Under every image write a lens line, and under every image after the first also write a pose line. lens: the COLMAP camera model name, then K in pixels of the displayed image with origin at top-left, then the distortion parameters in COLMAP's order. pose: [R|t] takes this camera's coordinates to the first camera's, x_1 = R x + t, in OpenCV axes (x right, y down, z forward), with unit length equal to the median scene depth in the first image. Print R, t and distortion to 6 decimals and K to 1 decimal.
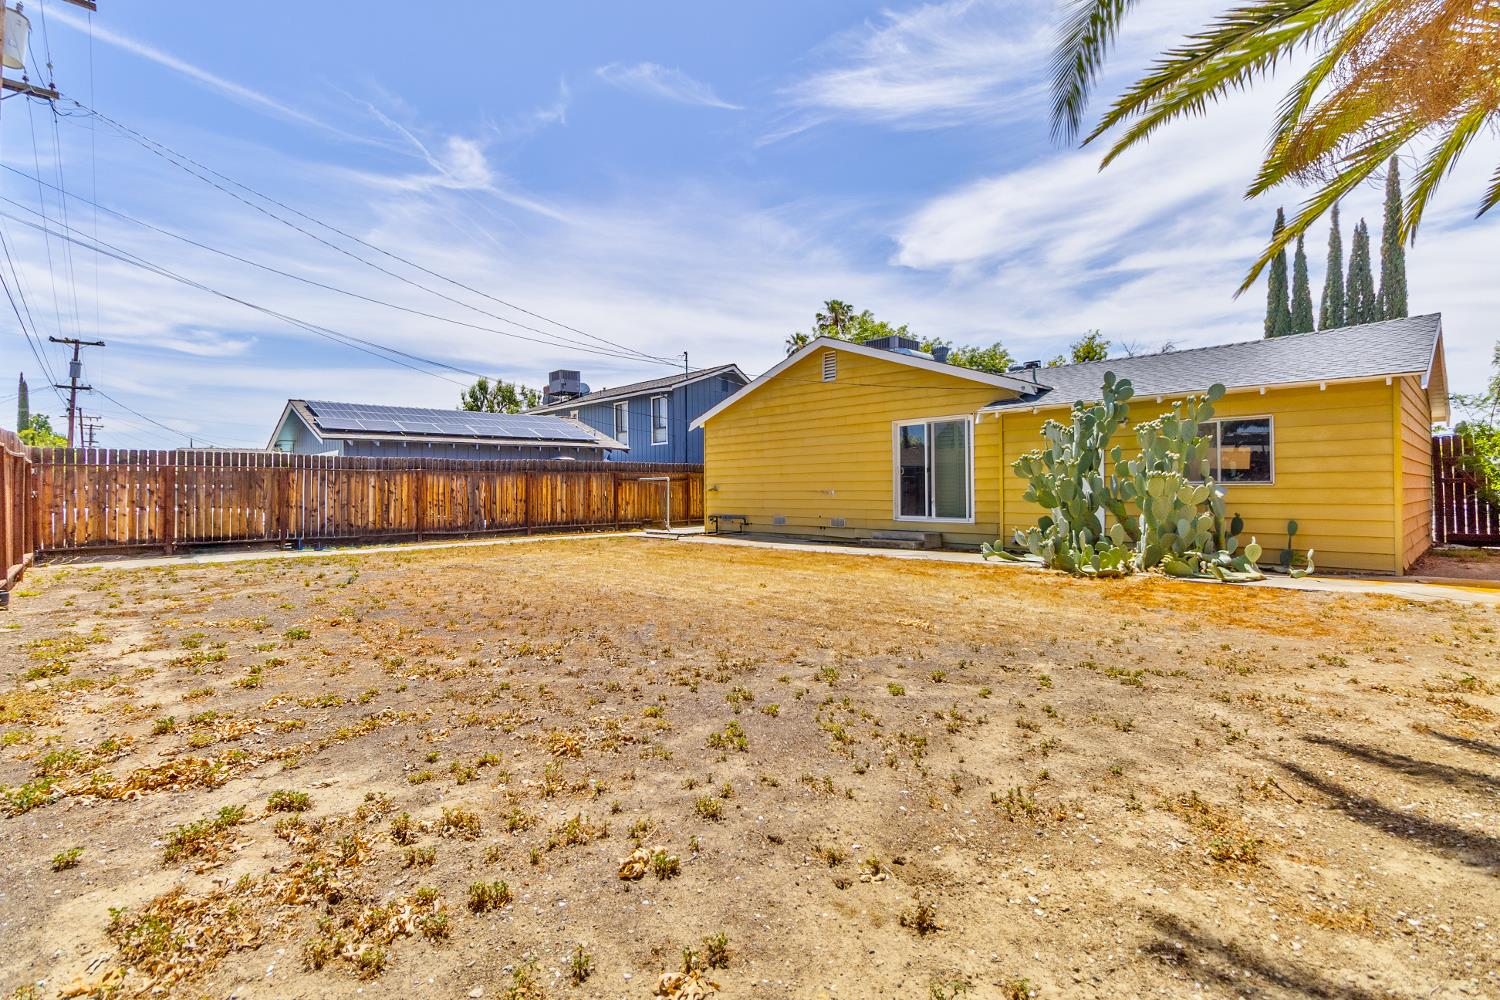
lens RADIAL K [[692.4, 0, 746.9], [0, 692.4, 488.1], [0, 0, 1]] dist [-0.000085, -0.000107]
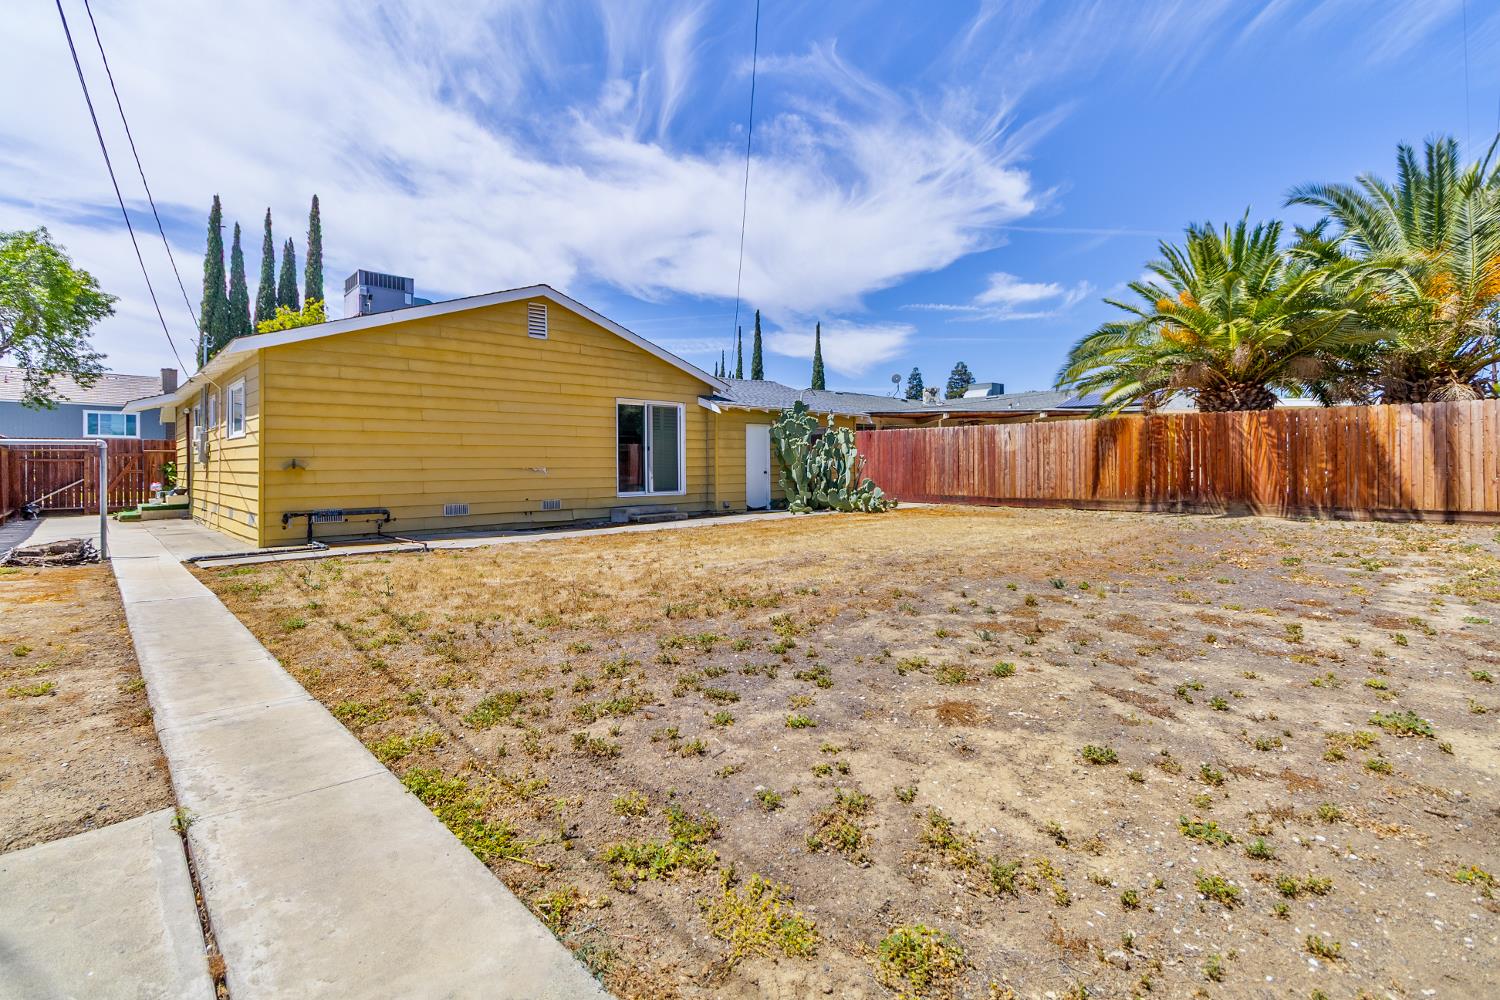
lens RADIAL K [[692.4, 0, 746.9], [0, 692.4, 488.1], [0, 0, 1]] dist [-0.000085, -0.000107]
pose [[-0.003349, -0.020683, 0.999780, -0.739180], [0.011450, 0.999720, 0.020720, 0.013748], [-0.999929, 0.011517, -0.003111, 0.759645]]
